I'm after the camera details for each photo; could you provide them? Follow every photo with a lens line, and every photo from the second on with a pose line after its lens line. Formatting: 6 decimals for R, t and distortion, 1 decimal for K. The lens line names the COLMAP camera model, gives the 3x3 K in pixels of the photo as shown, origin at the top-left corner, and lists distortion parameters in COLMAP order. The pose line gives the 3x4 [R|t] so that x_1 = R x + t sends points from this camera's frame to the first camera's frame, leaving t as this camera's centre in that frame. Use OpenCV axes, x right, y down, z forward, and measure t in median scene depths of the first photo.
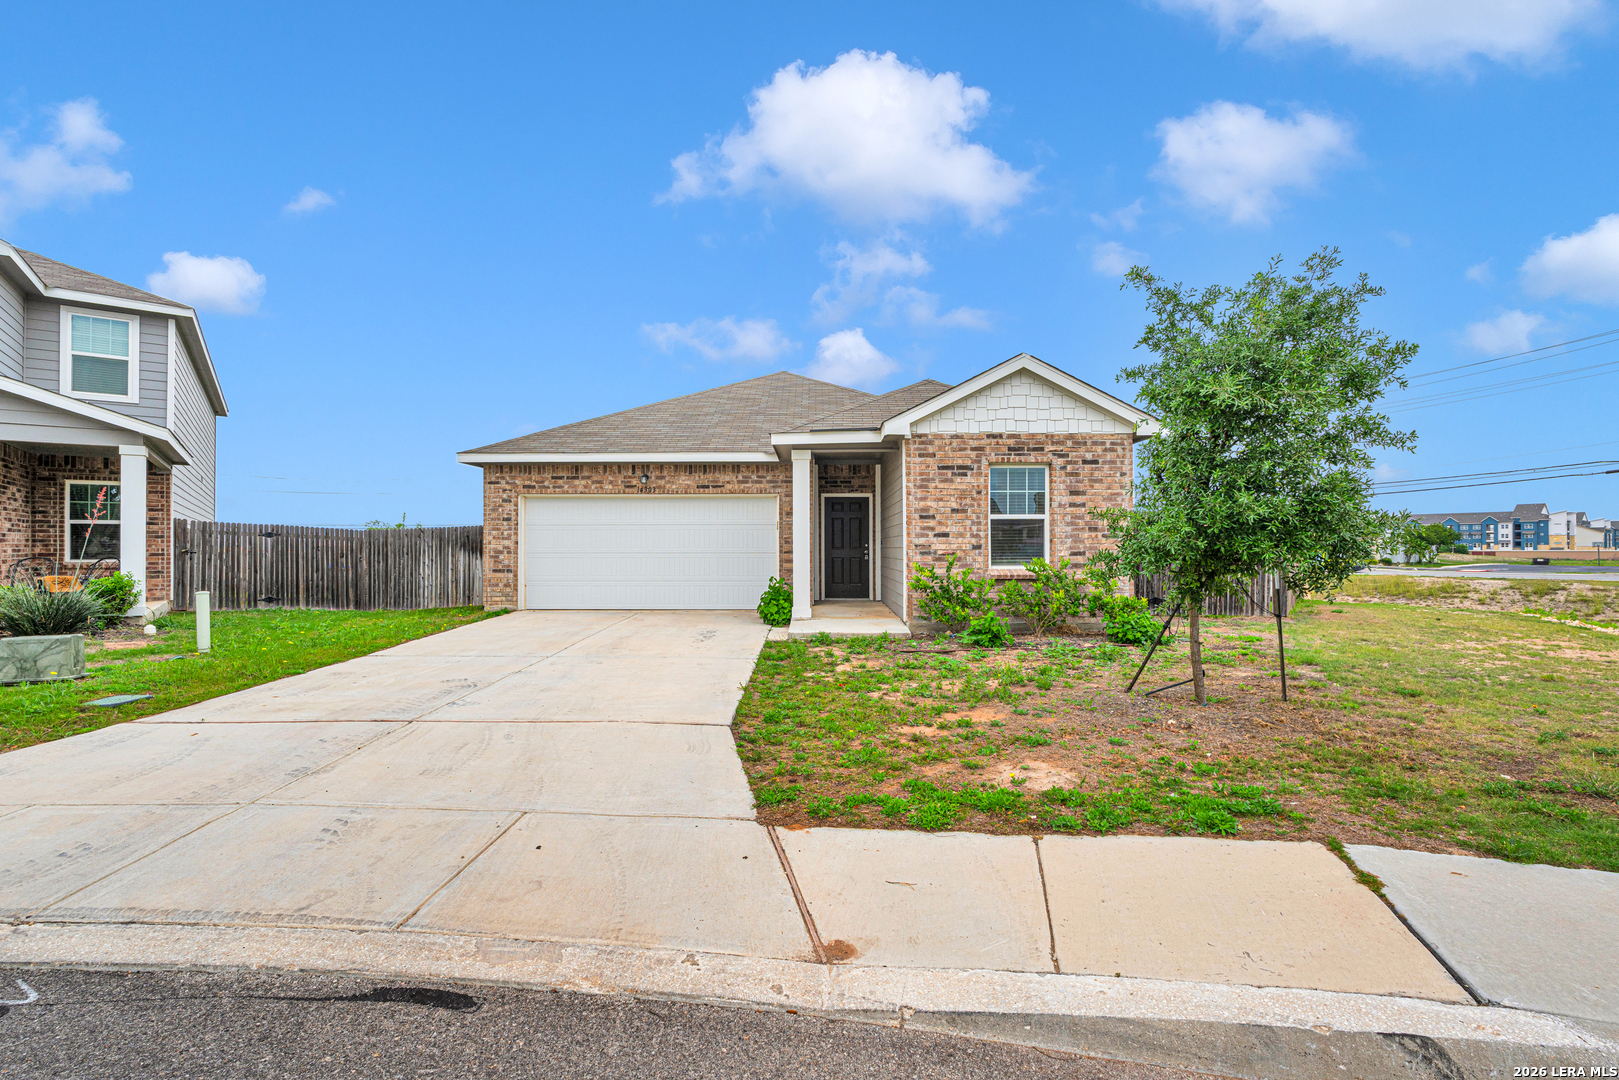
lens RADIAL K [[712.9, 0, 784.0], [0, 712.9, 547.5], [0, 0, 1]] dist [-0.003547, -0.000524]
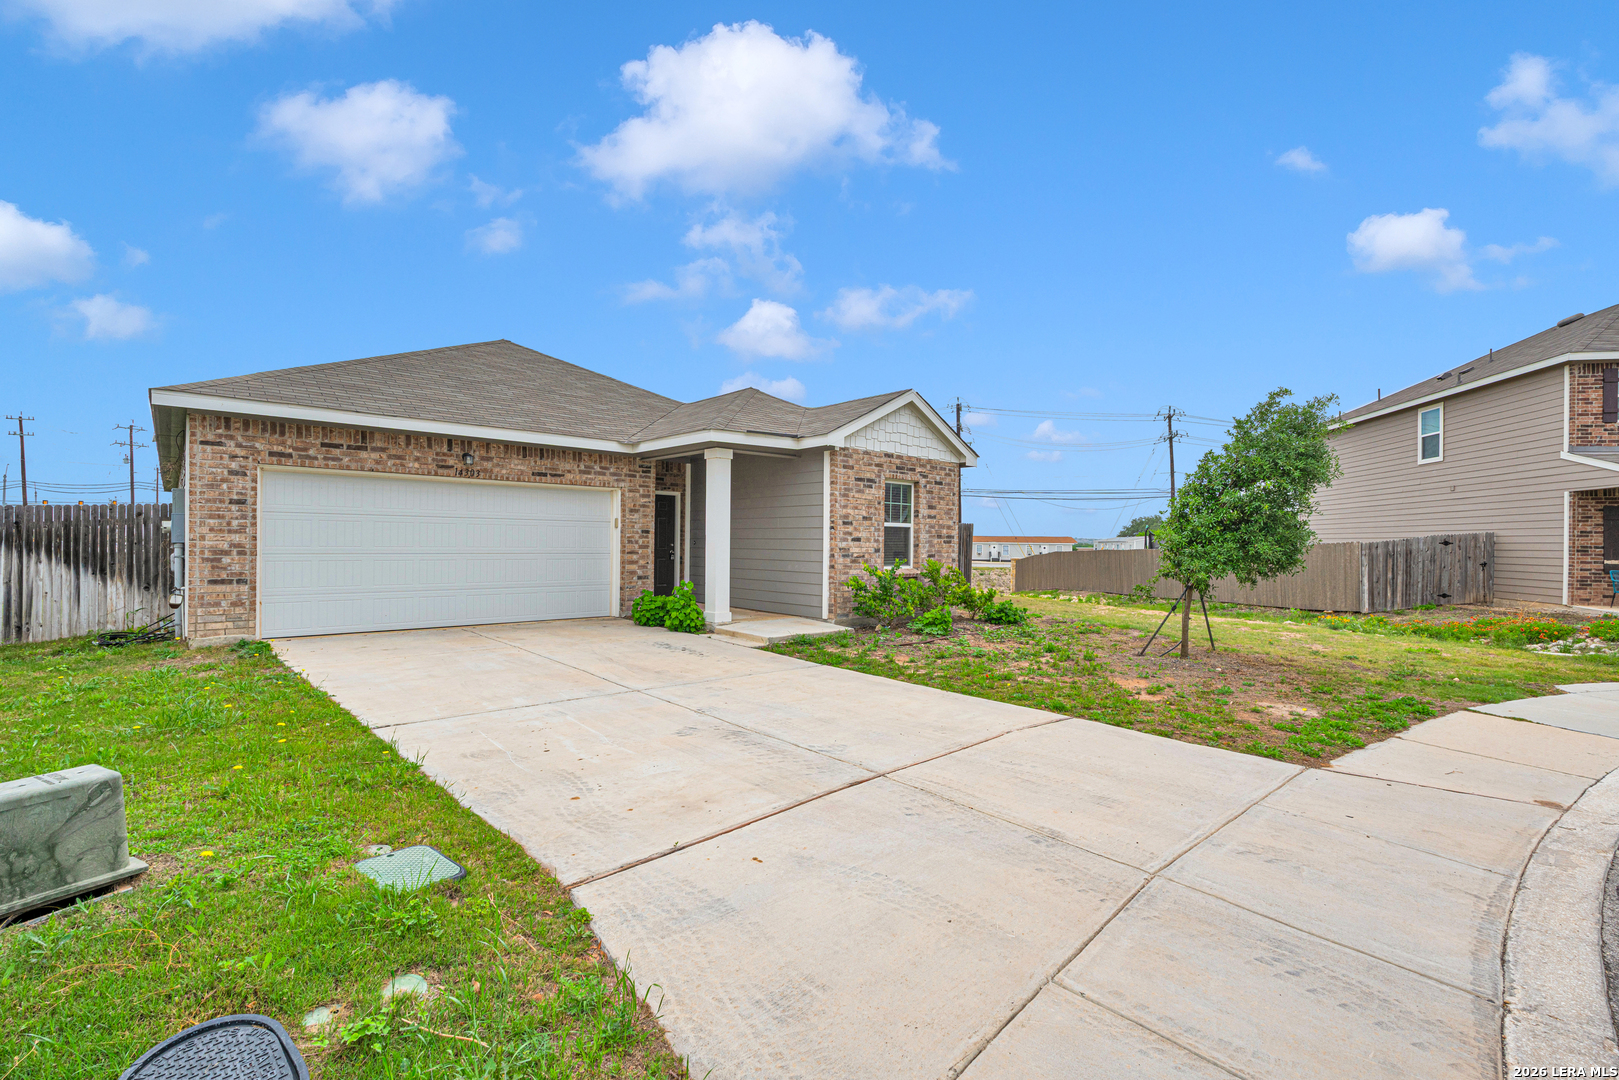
lens RADIAL K [[712.9, 0, 784.0], [0, 712.9, 547.5], [0, 0, 1]] dist [-0.003547, -0.000524]
pose [[0.736246, 0.004311, 0.676700, -0.611517], [-0.011998, 0.999906, 0.006684, -0.011149], [-0.676608, -0.013041, 0.736228, 0.250542]]
